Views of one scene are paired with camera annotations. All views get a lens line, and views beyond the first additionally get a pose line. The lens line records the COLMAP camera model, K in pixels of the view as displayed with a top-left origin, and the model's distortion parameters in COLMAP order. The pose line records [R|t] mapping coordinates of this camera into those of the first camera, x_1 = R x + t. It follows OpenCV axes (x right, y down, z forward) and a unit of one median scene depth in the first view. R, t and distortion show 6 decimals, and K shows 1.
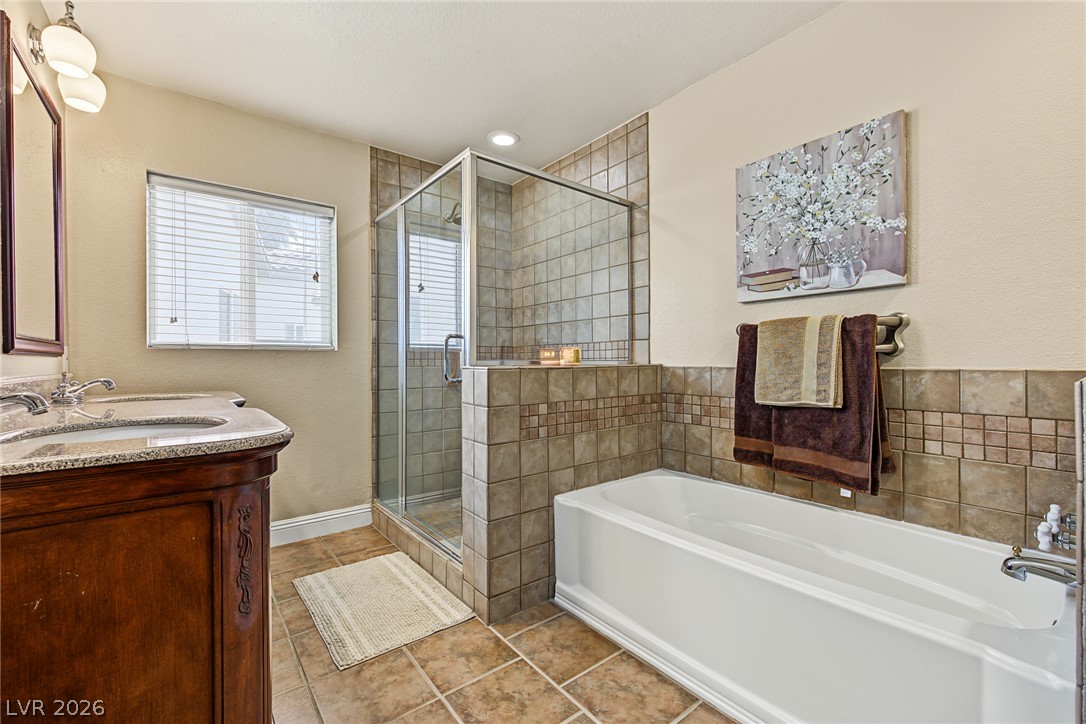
lens RADIAL K [[457.9, 0, 537.7], [0, 457.9, 354.3], [0, 0, 1]] dist [0.005501, -0.000336]
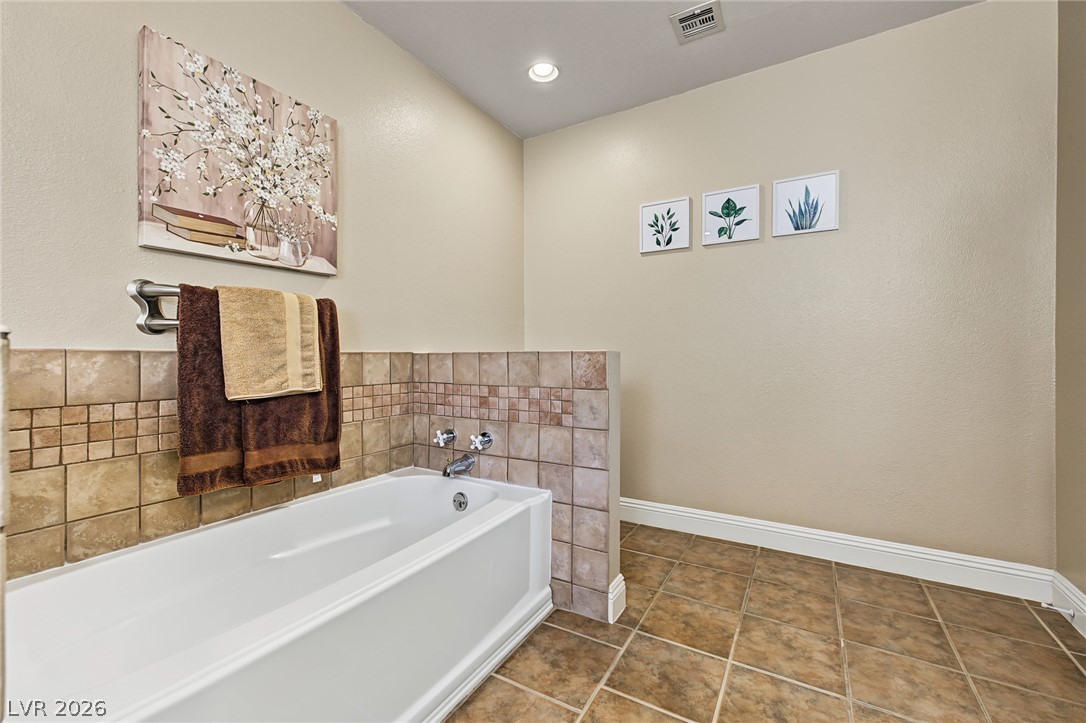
lens RADIAL K [[457.9, 0, 537.7], [0, 457.9, 353.8], [0, 0, 1]] dist [0.005501, -0.000336]
pose [[-0.371087, 0.008204, 0.928562, -0.386996], [-0.006588, 0.999913, -0.011467, 0.042657], [-0.928575, -0.010373, -0.371000, 0.869783]]
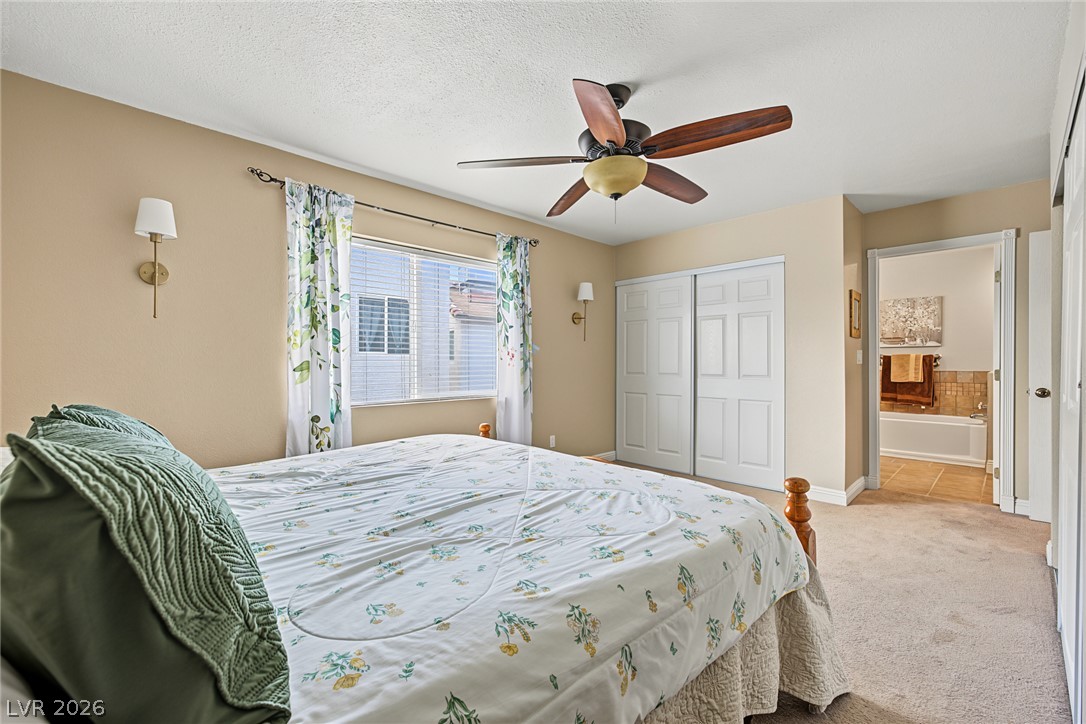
lens RADIAL K [[457.9, 0, 537.7], [0, 457.9, 354.3], [0, 0, 1]] dist [0.005501, -0.000336]
pose [[0.993815, 0.010376, 0.110560, -2.371722], [-0.010827, 0.999935, 0.003484, -0.064284], [-0.110517, -0.004660, 0.993863, -1.921138]]
